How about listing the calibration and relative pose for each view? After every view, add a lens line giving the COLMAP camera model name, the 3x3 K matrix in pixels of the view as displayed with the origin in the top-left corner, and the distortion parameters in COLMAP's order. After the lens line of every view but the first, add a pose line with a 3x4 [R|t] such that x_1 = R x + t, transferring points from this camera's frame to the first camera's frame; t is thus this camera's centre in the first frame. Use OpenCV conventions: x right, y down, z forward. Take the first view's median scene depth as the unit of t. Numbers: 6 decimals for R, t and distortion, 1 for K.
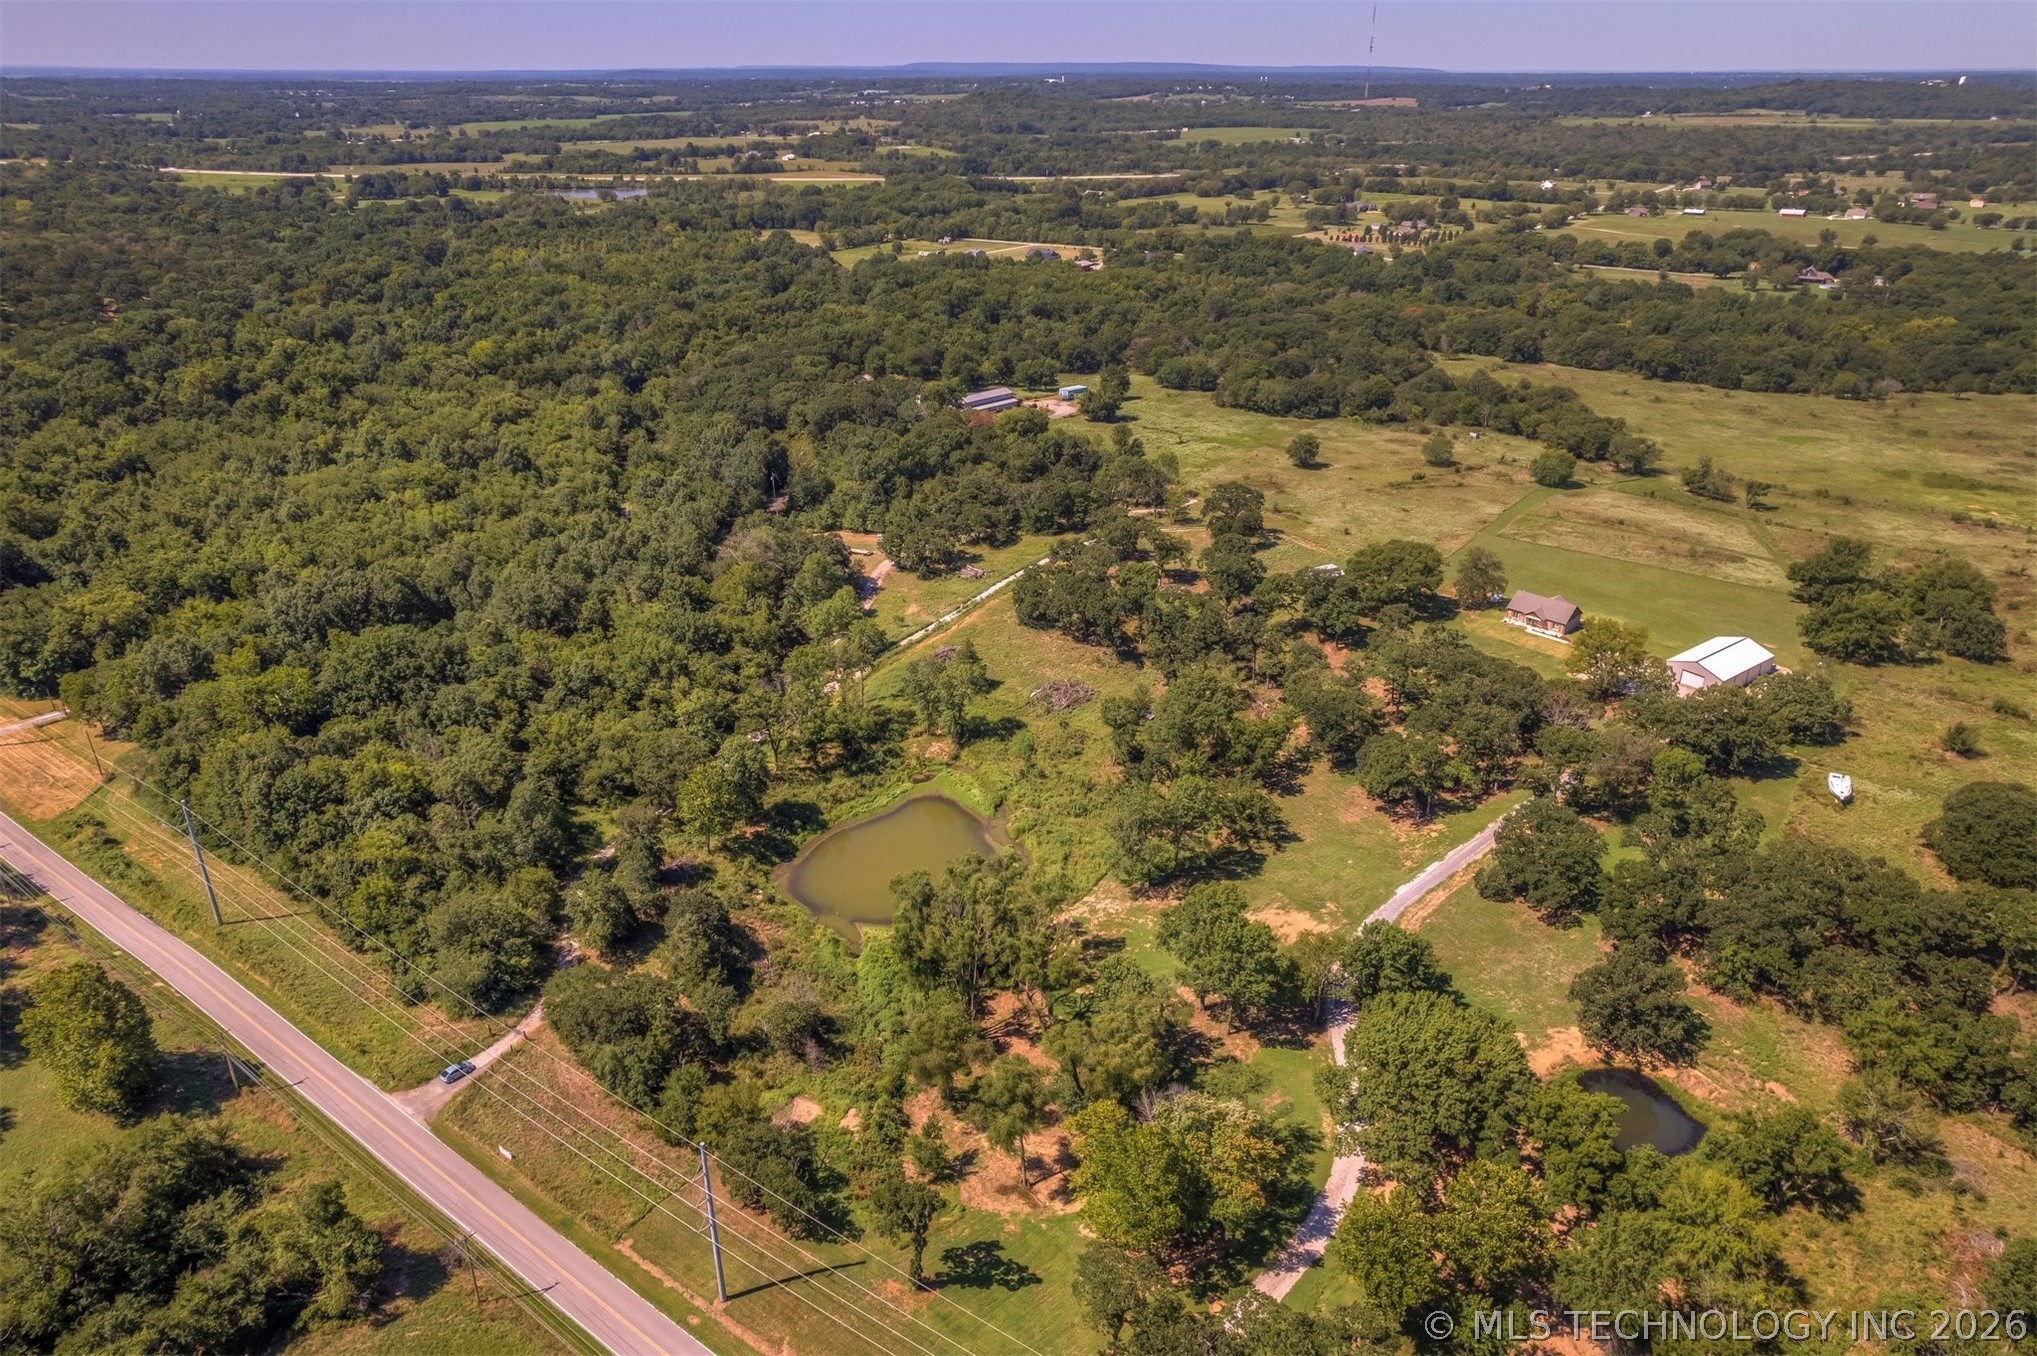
lens RADIAL K [[1329.9, 0, 1018.5], [0, 1329.9, 678.0], [0, 0, 1]] dist [-0.074889, 0.089929]
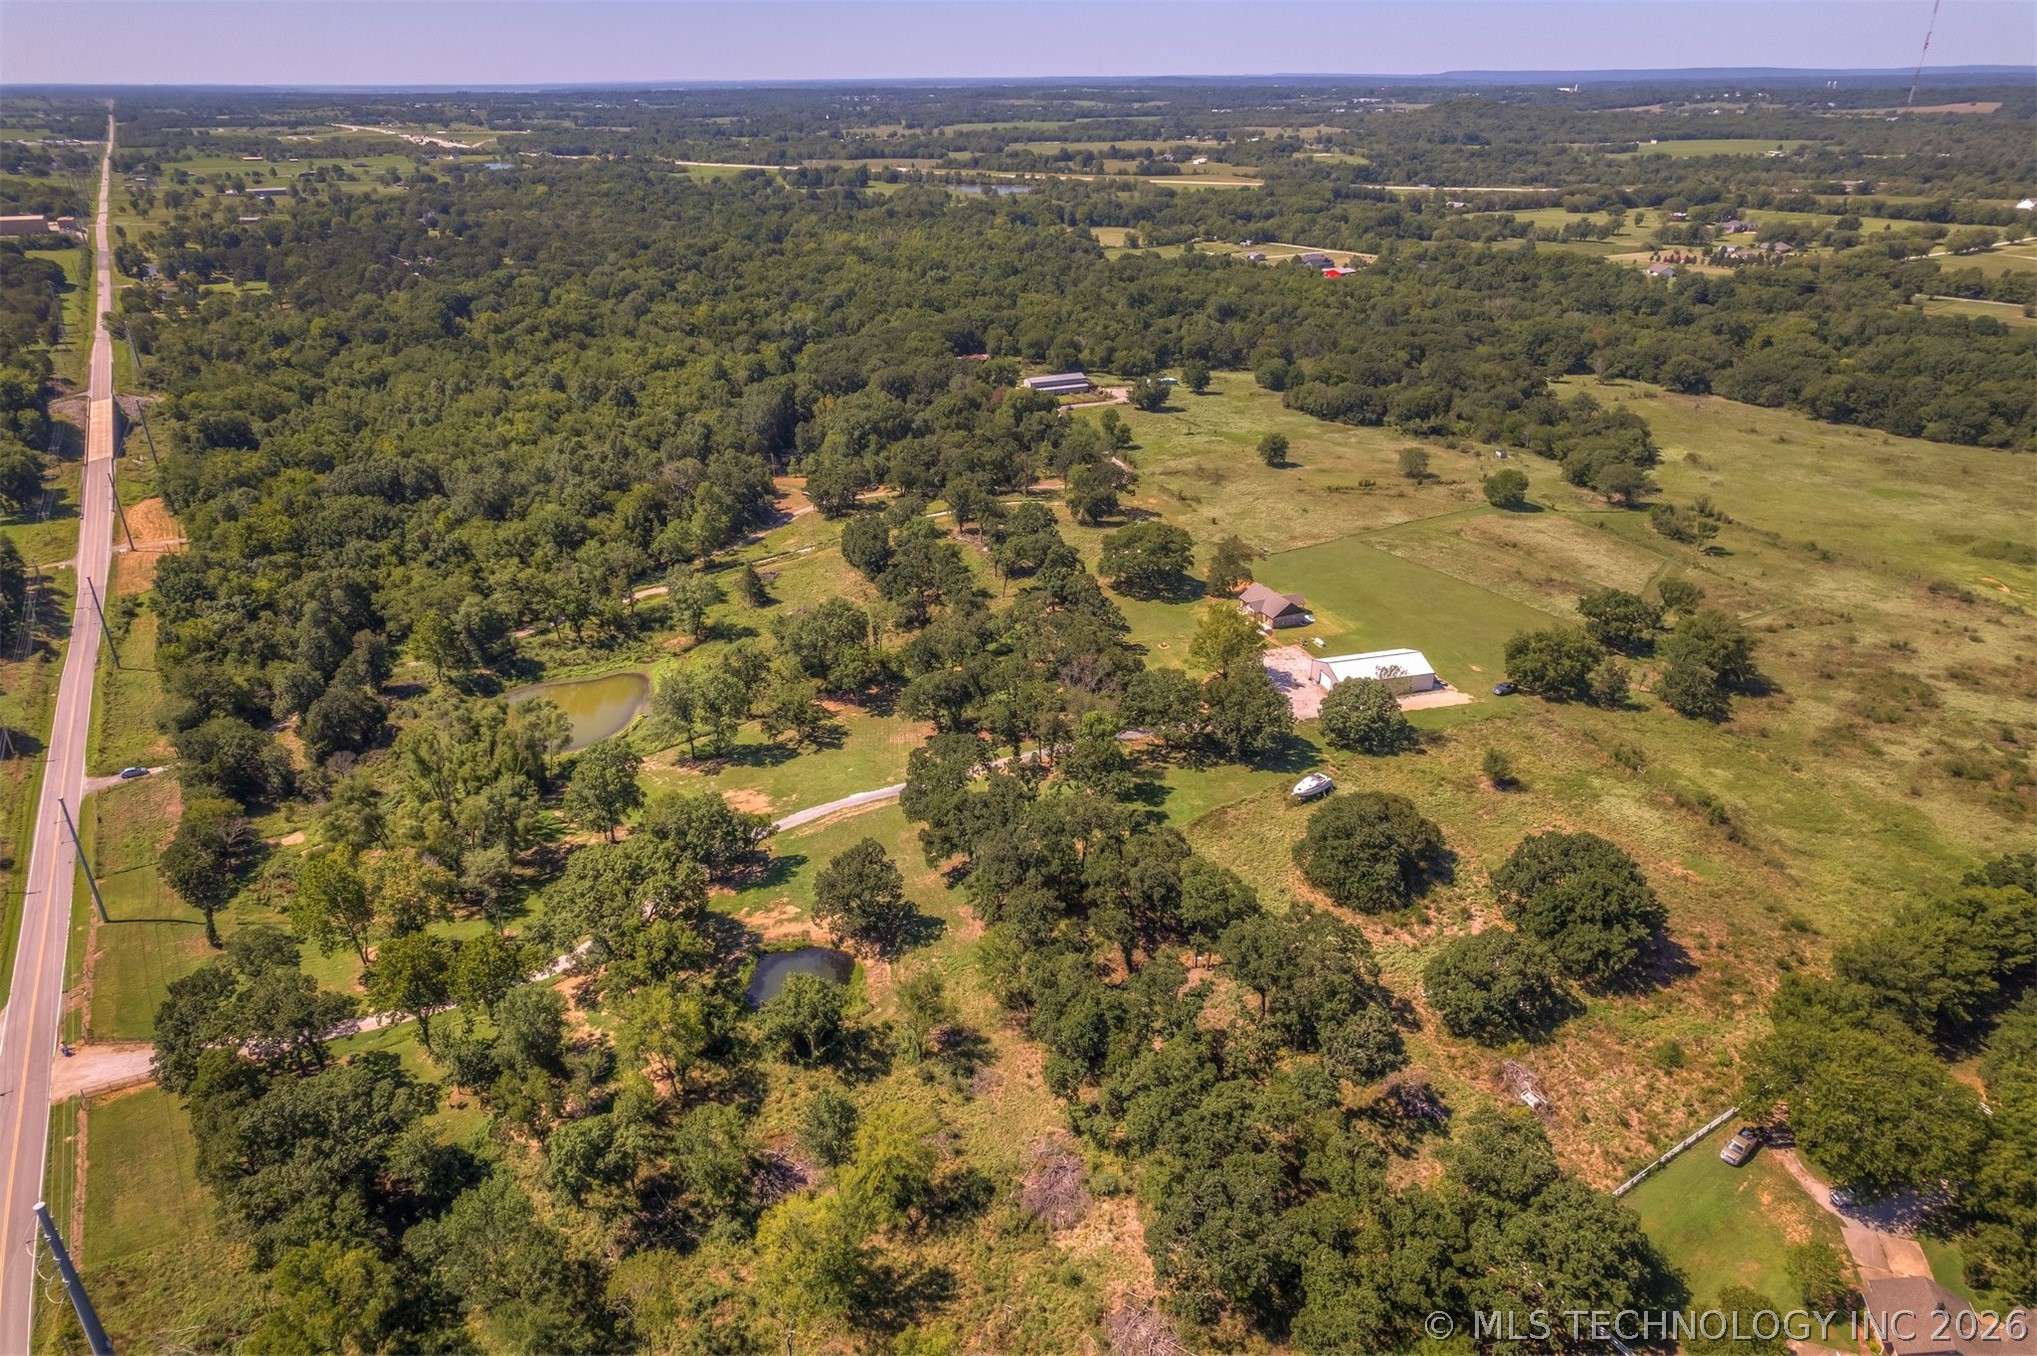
lens RADIAL K [[1326.7, 0, 1021.0], [0, 1326.7, 676.6], [0, 0, 1]] dist [-0.075884, 0.091330]
pose [[0.928060, 0.150094, -0.340847, 0.492307], [-0.151724, 0.988177, 0.022033, 0.008697], [0.340124, 0.031267, 0.939861, -0.010782]]
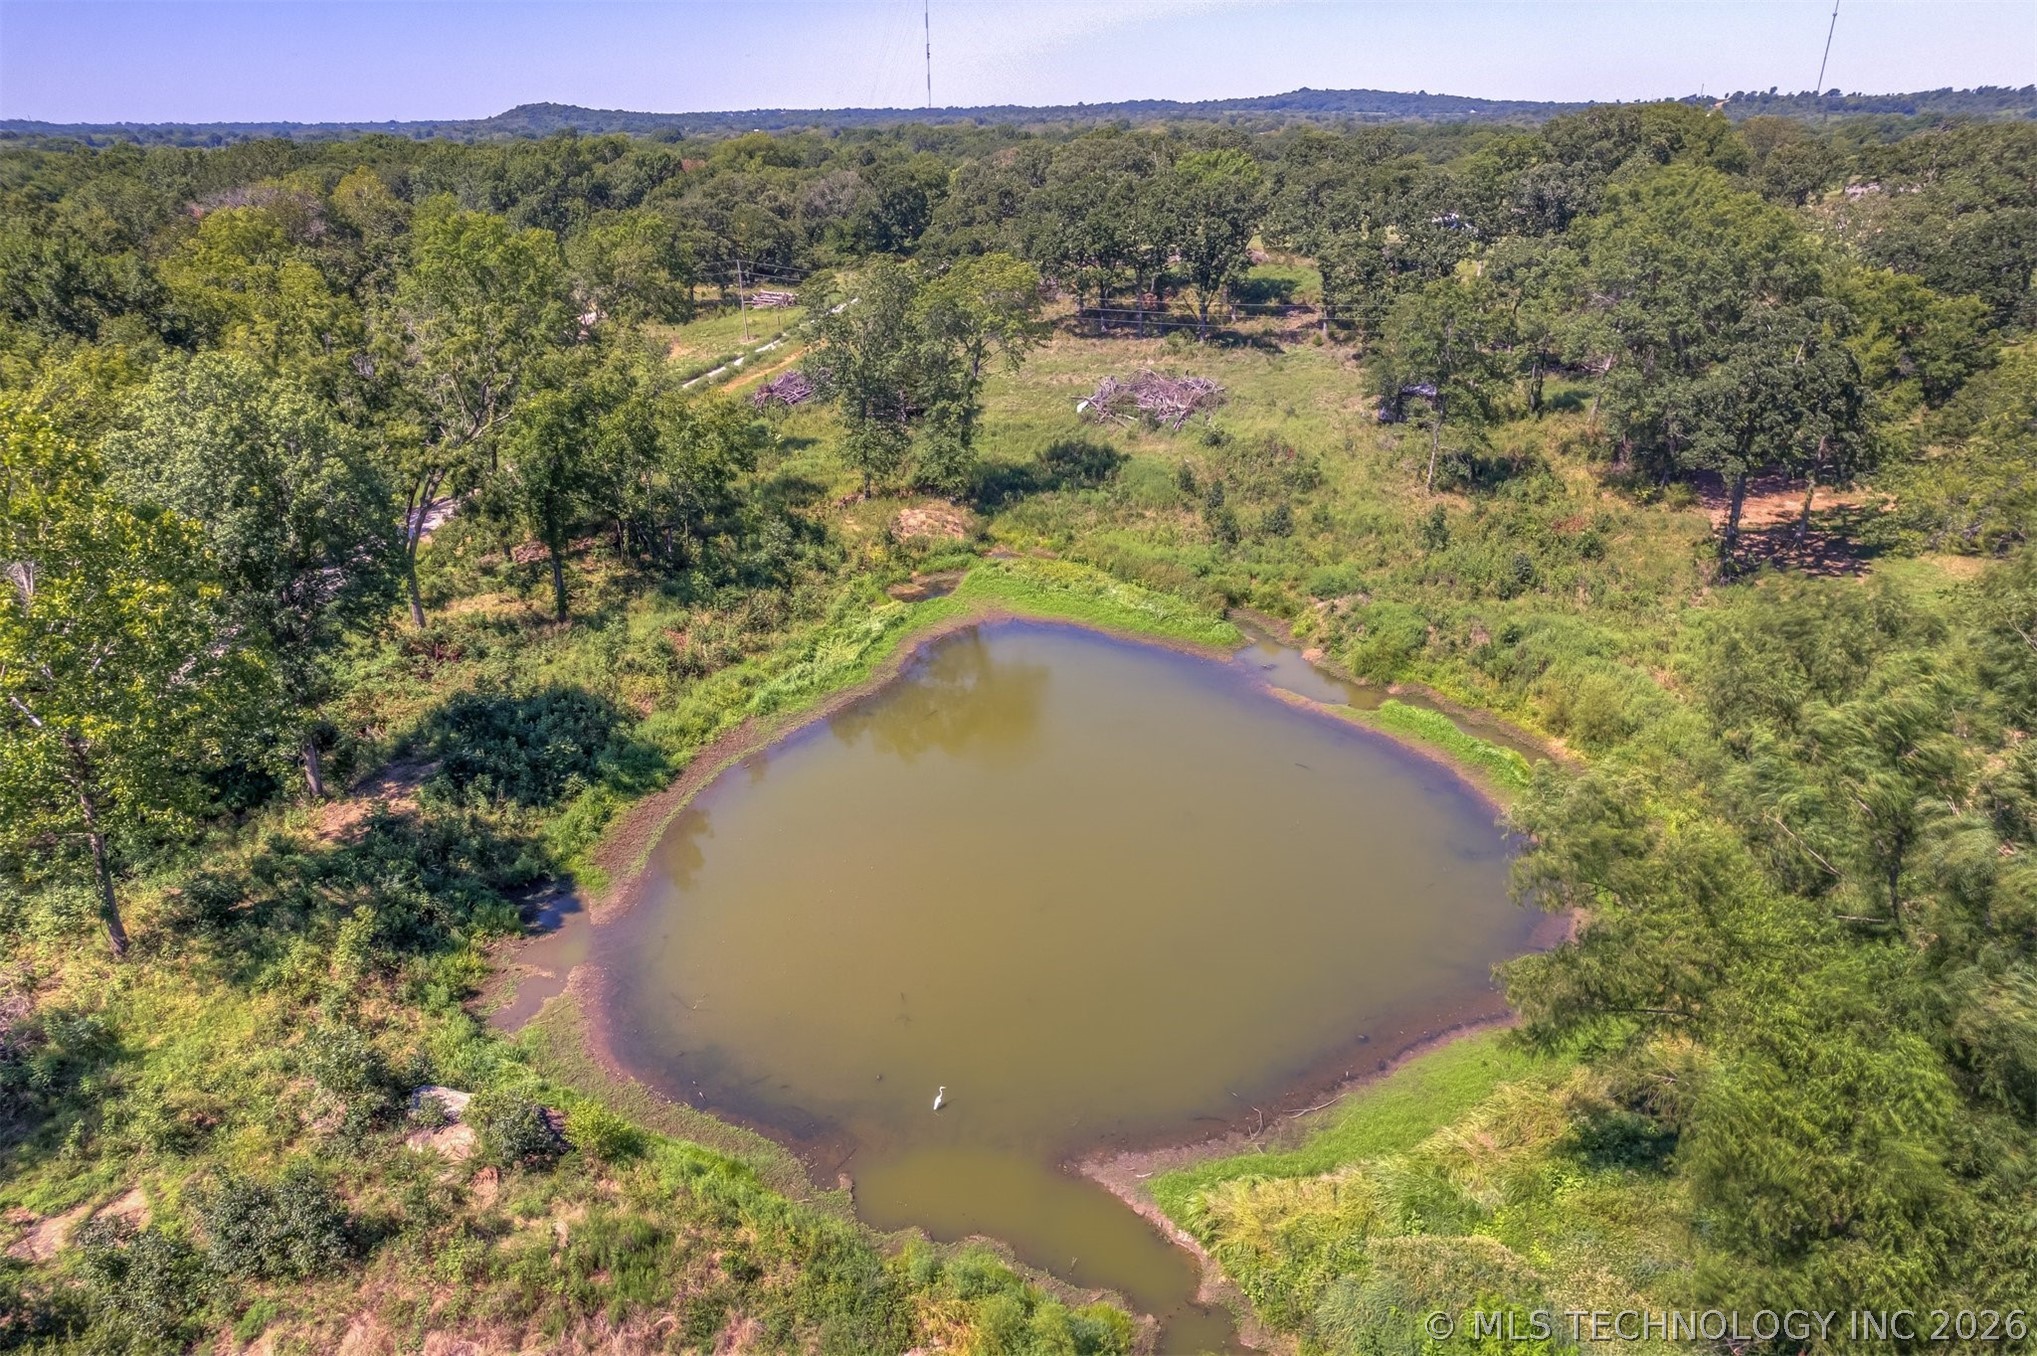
lens RADIAL K [[1329.9, 0, 1018.5], [0, 1329.9, 678.0], [0, 0, 1]] dist [-0.074889, 0.089929]
pose [[0.944889, -0.136109, 0.297756, -0.108543], [0.147319, 0.988969, -0.015426, 0.077471], [-0.292372, 0.058441, 0.954517, 0.523625]]
